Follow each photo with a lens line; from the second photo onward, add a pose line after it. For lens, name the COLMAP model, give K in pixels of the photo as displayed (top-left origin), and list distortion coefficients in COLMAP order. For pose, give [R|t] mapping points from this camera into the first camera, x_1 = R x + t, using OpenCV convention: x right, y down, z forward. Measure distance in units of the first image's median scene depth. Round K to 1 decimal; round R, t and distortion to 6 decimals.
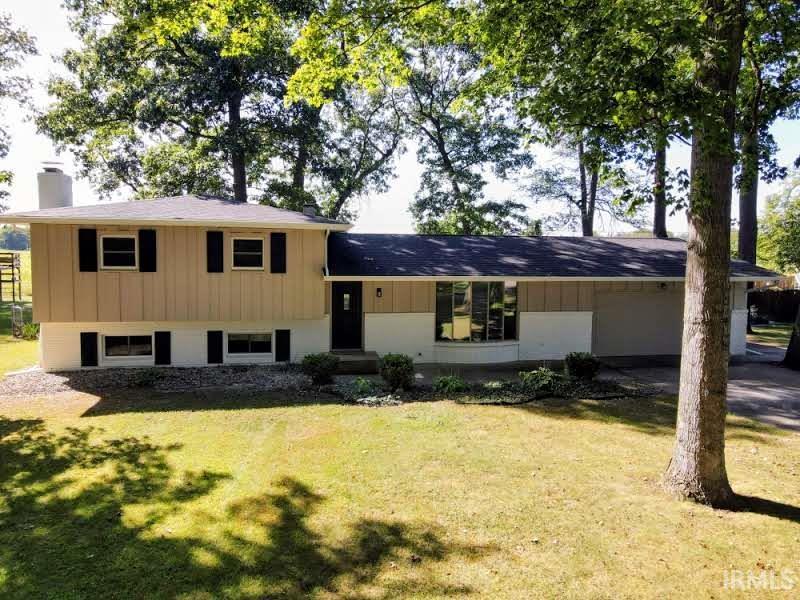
lens RADIAL K [[588.2, 0, 400.0], [0, 588.2, 300.0], [0, 0, 1]] dist [0.001523, 0.016518]
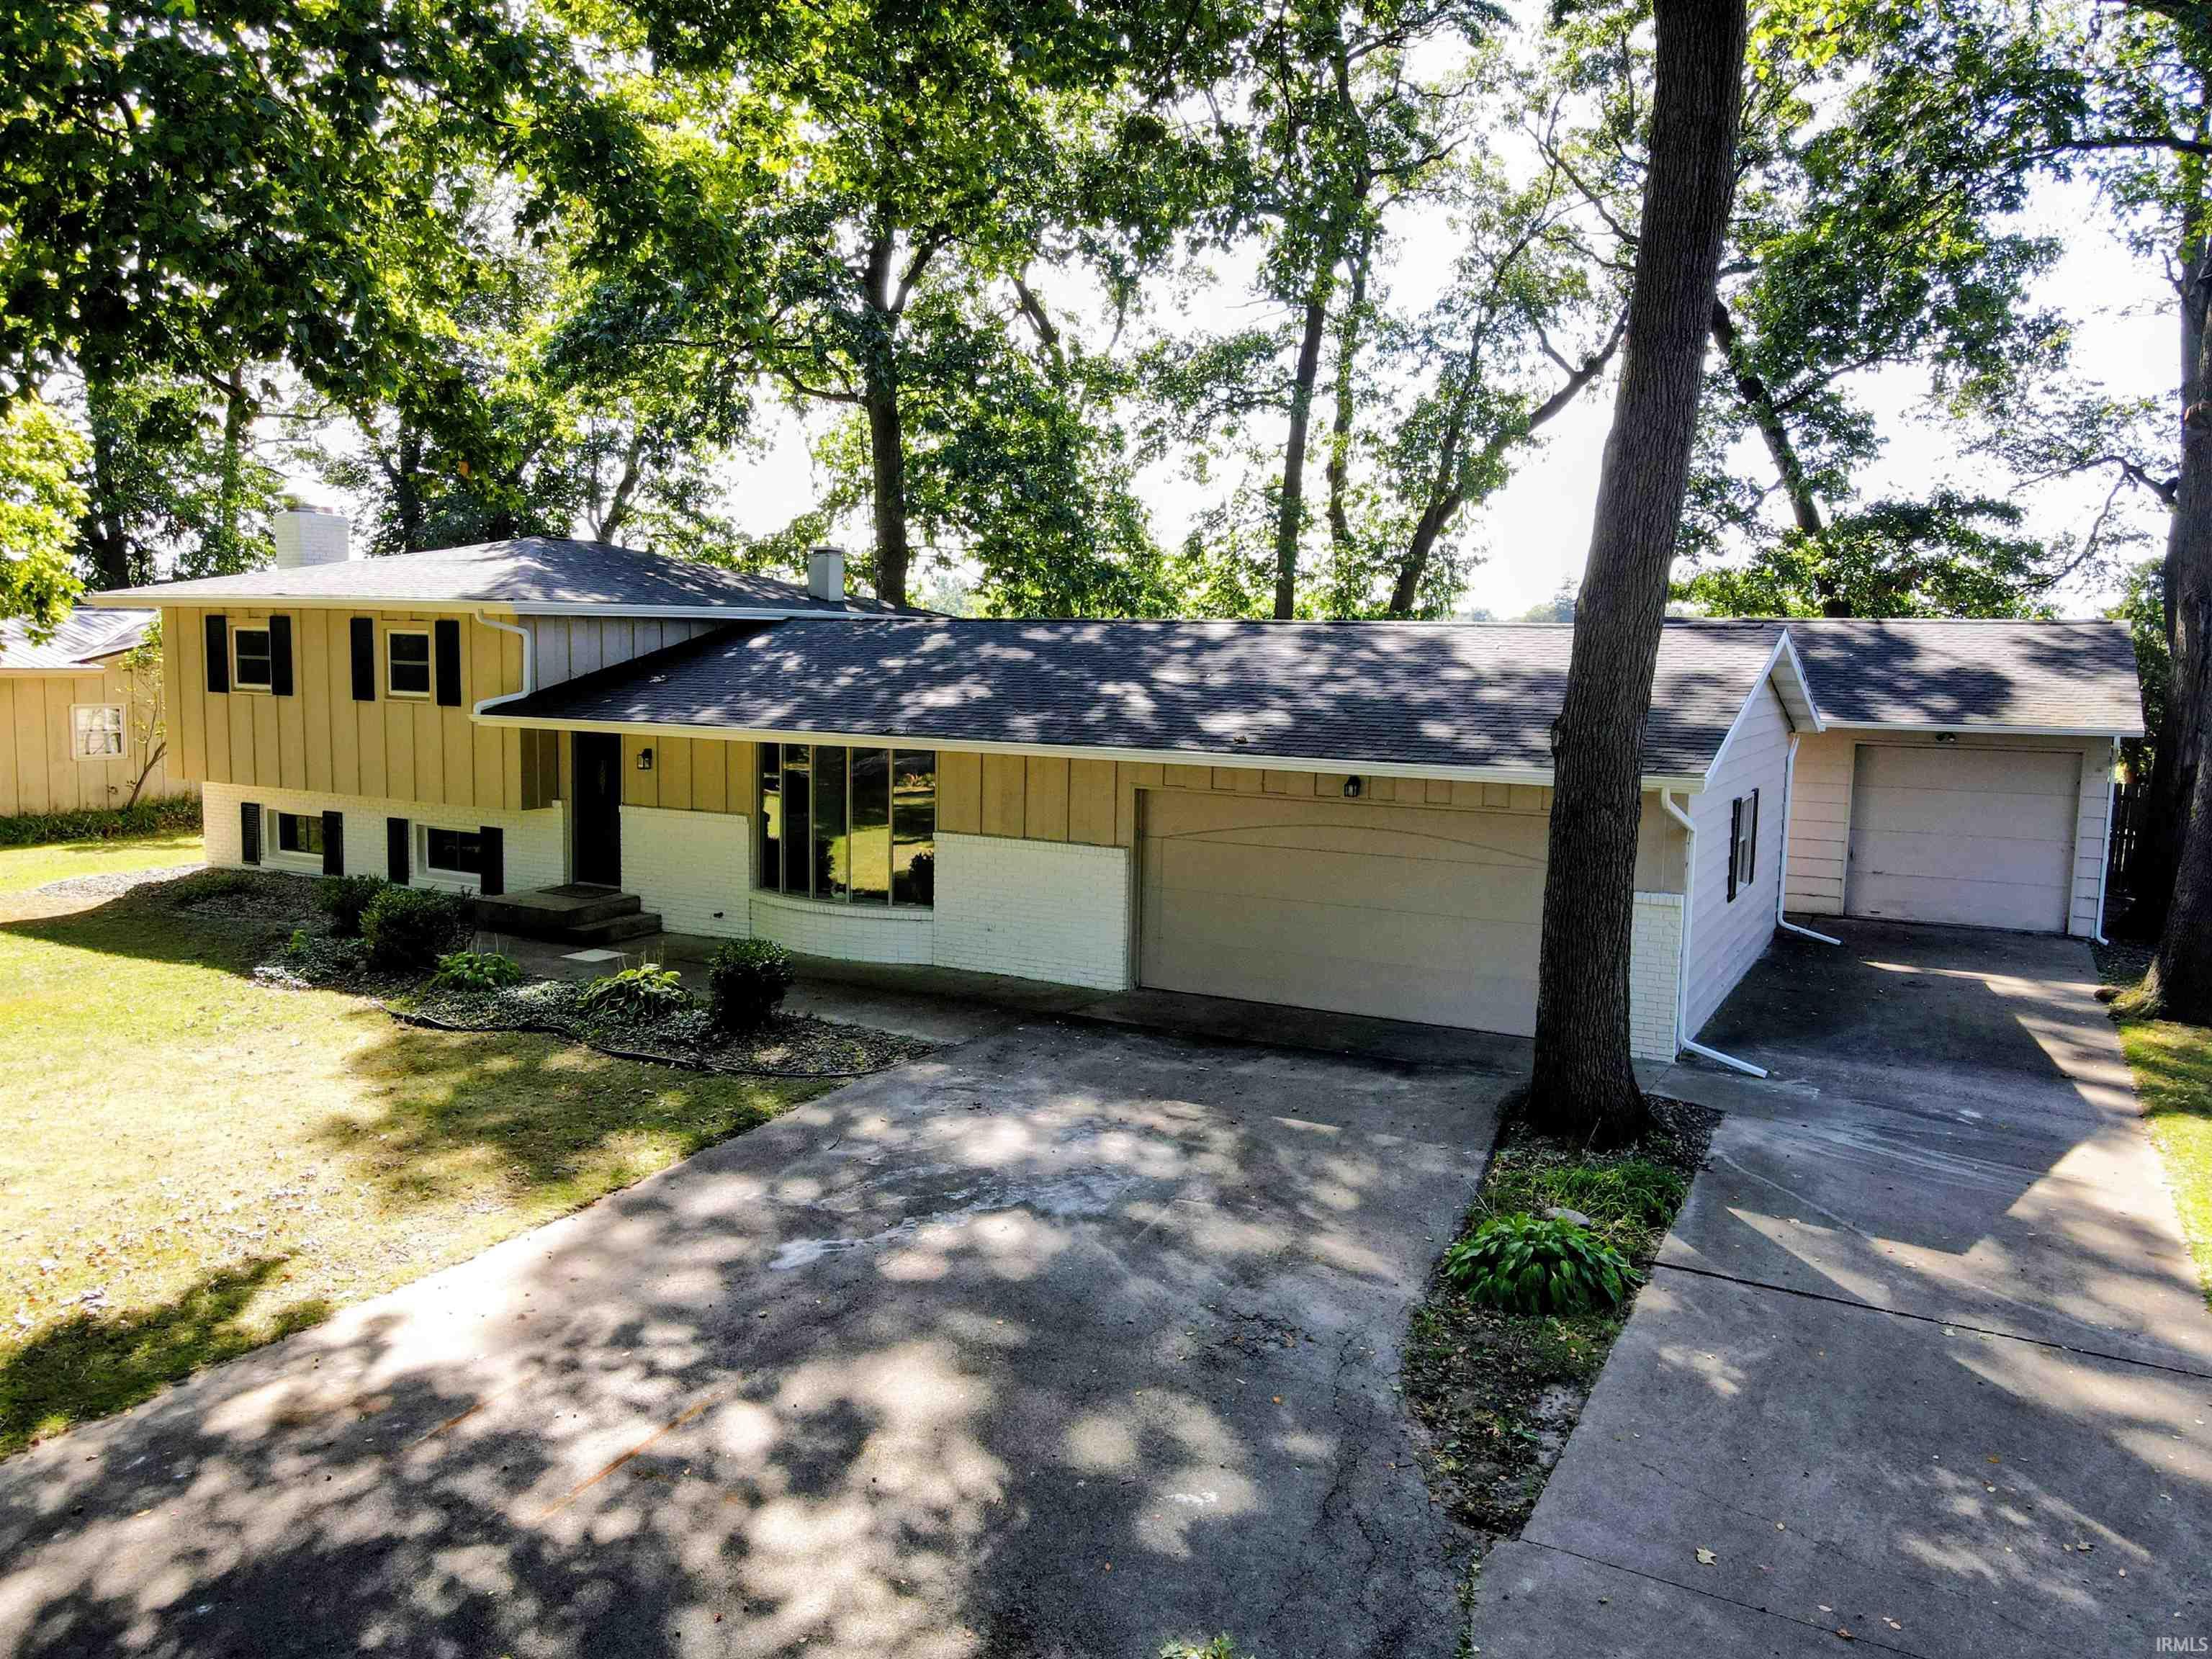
lens RADIAL K [[1626.3, 0, 1106.0], [0, 1626.3, 829.5], [0, 0, 1]] dist [0.001523, 0.016518]
pose [[0.772717, 0.076189, -0.630161, 1.045517], [-0.061899, 0.997083, 0.044649, -0.037598], [0.631725, 0.004506, 0.775180, 0.320537]]
